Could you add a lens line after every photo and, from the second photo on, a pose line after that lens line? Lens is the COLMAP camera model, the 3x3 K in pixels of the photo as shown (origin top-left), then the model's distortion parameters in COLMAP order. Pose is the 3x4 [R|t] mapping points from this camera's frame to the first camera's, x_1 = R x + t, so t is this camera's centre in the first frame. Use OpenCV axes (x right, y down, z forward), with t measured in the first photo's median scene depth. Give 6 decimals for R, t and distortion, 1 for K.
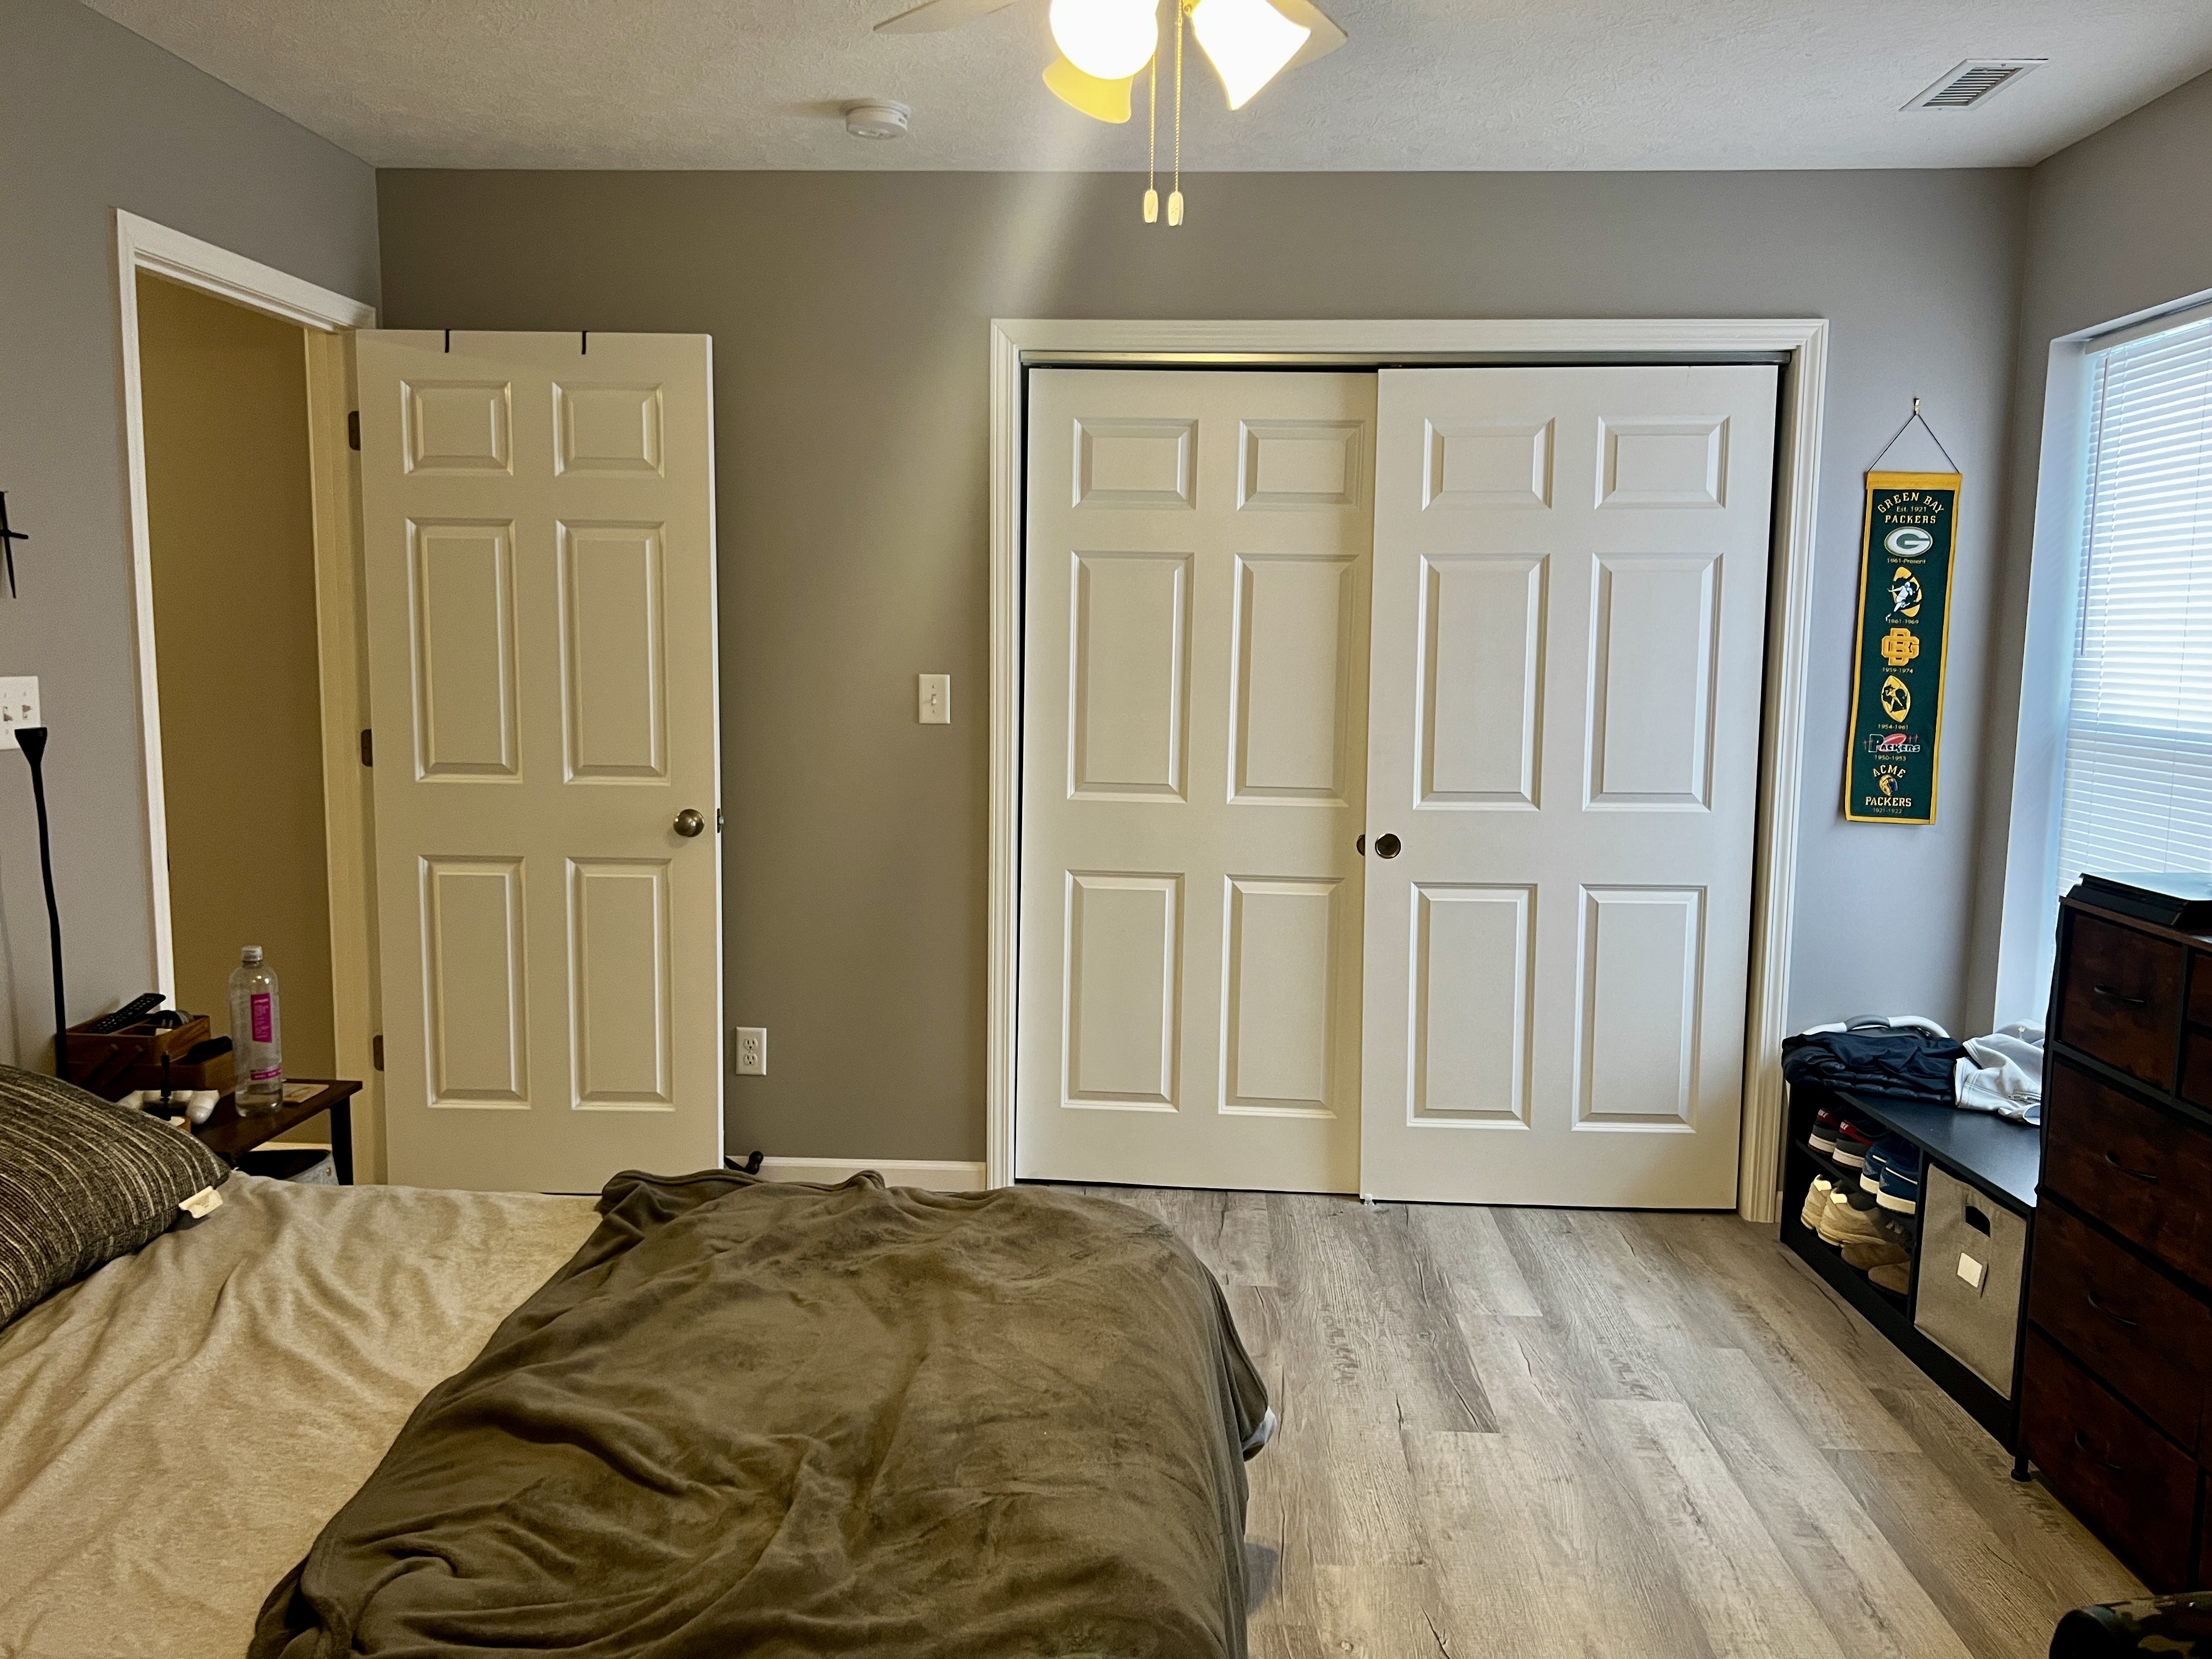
lens RADIAL K [[1701.6, 0, 1106.0], [0, 1701.6, 829.5], [0, 0, 1]] dist [0.150754, -0.225236]
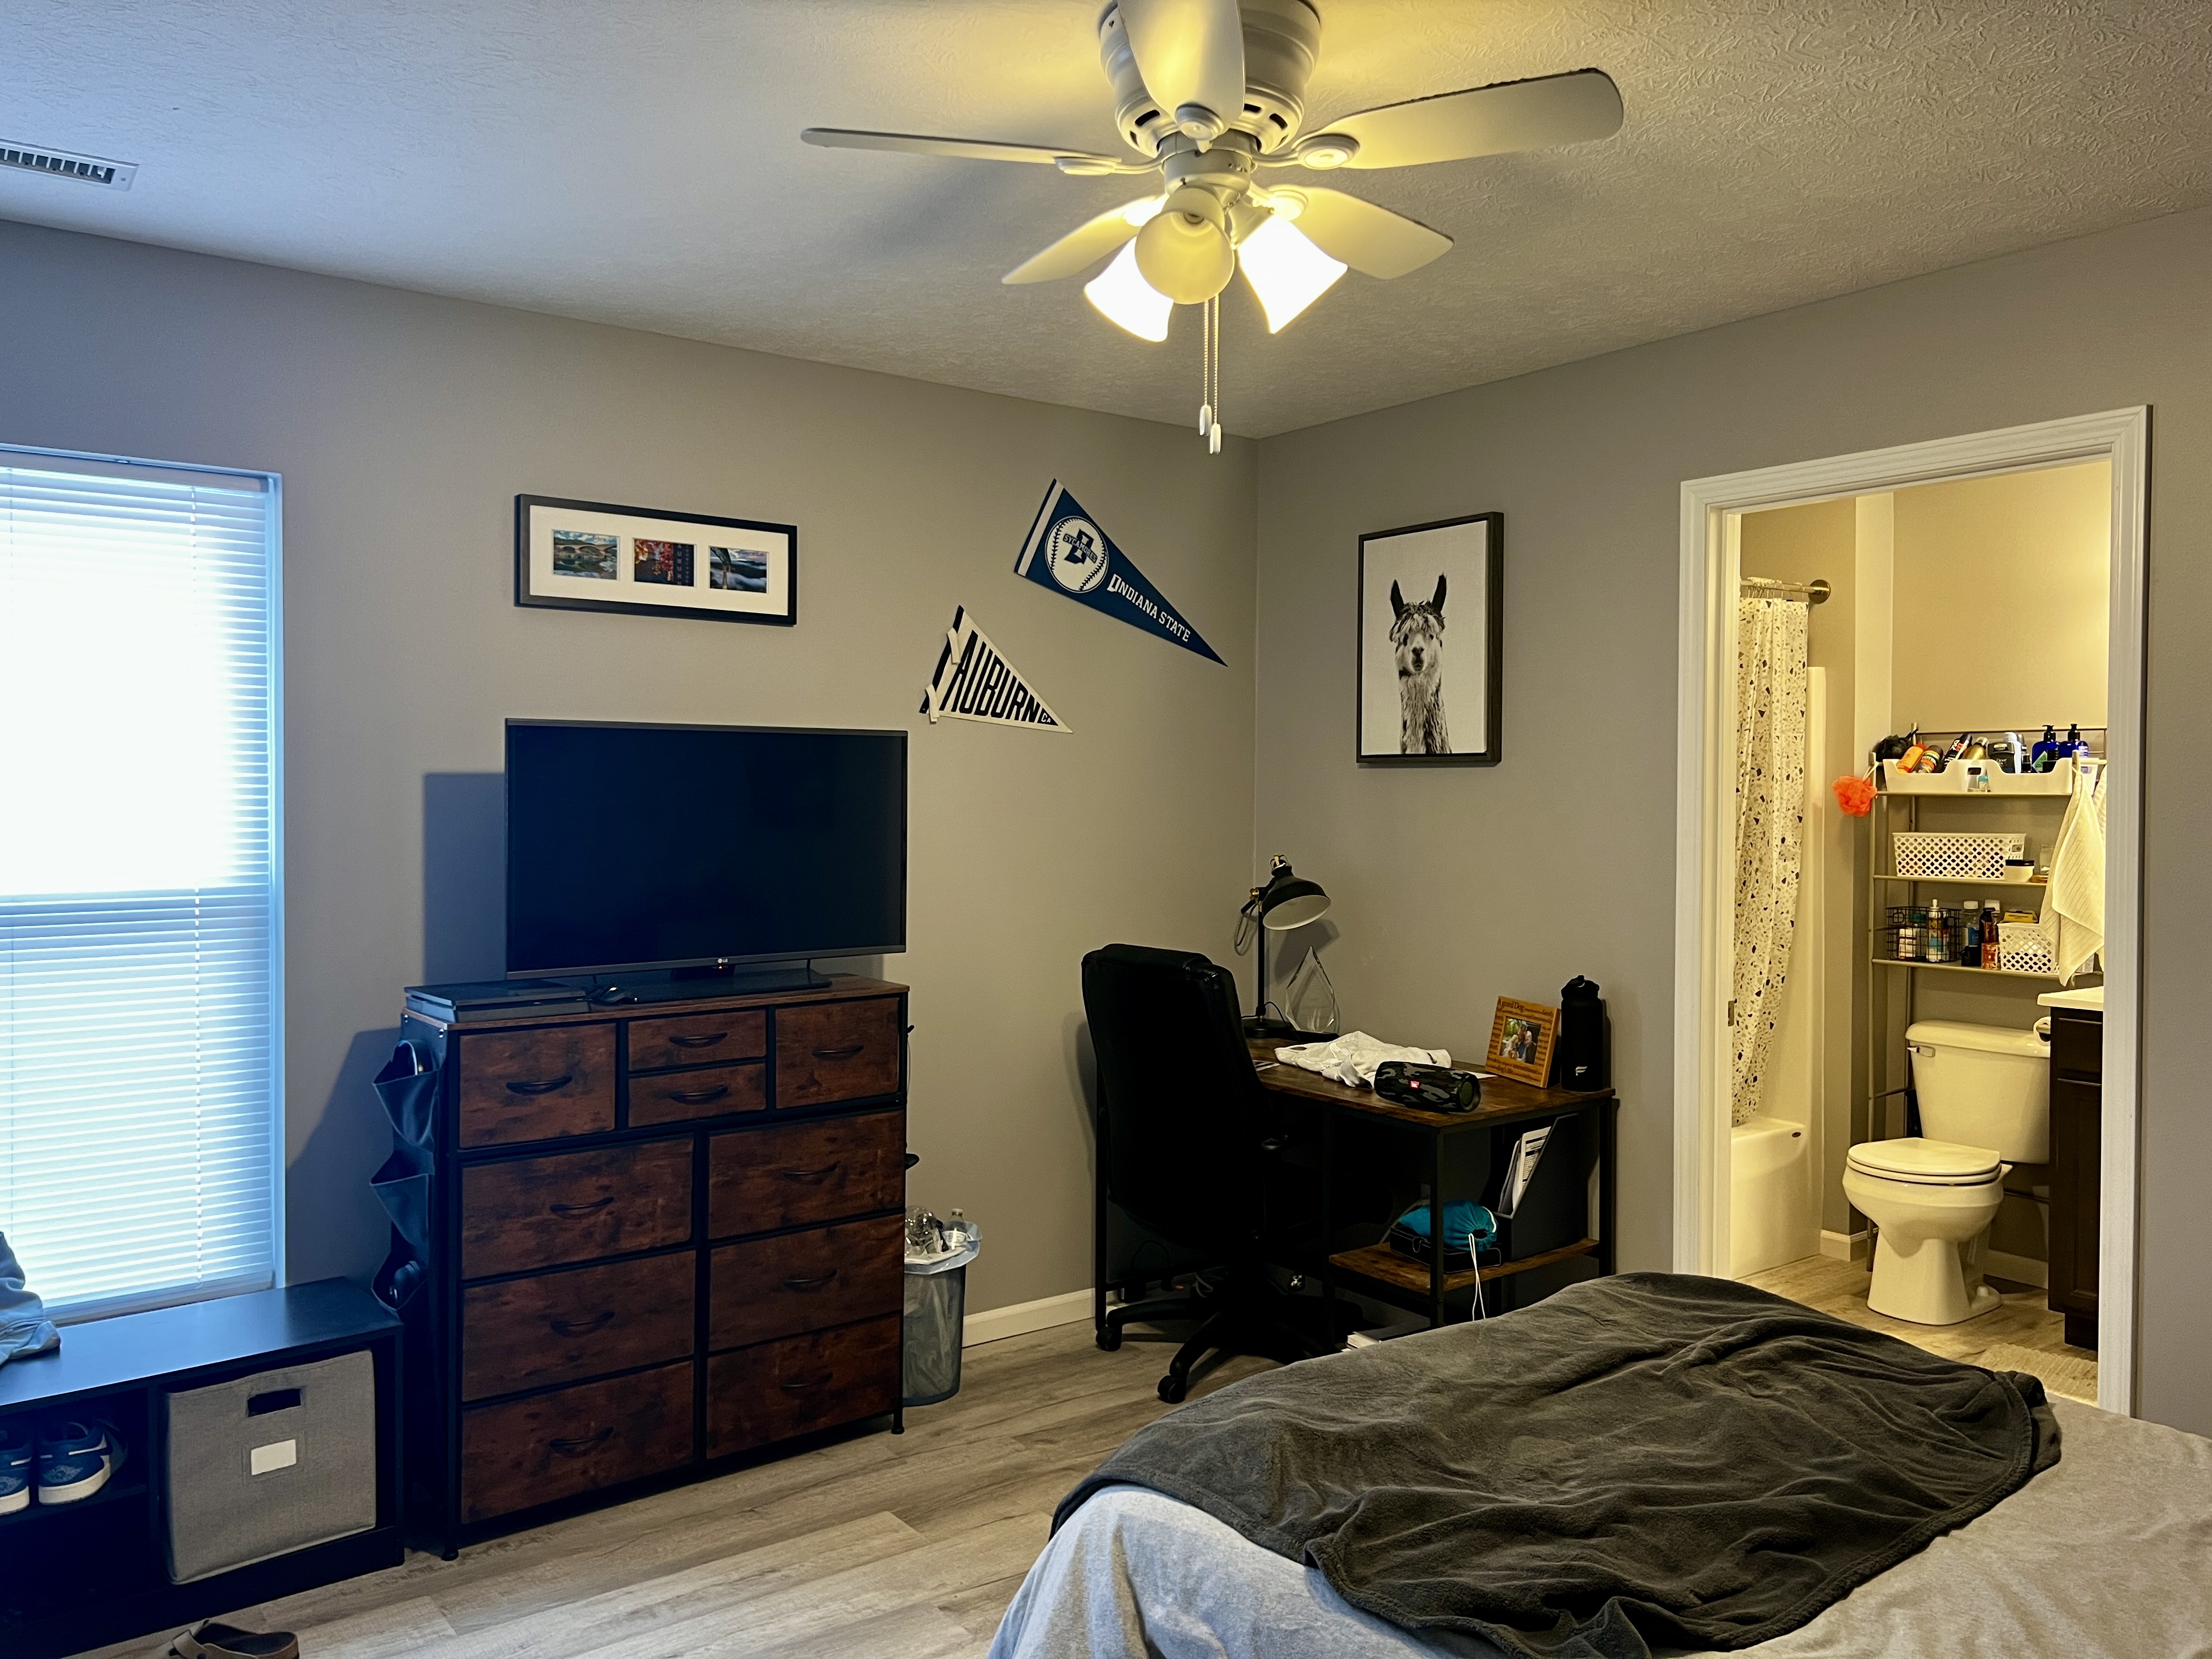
lens RADIAL K [[1701.6, 0, 1106.0], [0, 1701.6, 829.5], [0, 0, 1]] dist [0.150754, -0.225236]
pose [[-0.659565, -0.033647, 0.750894, -0.559690], [0.075741, 0.990938, 0.110932, -0.174945], [-0.747821, 0.130041, -0.651040, 1.346418]]
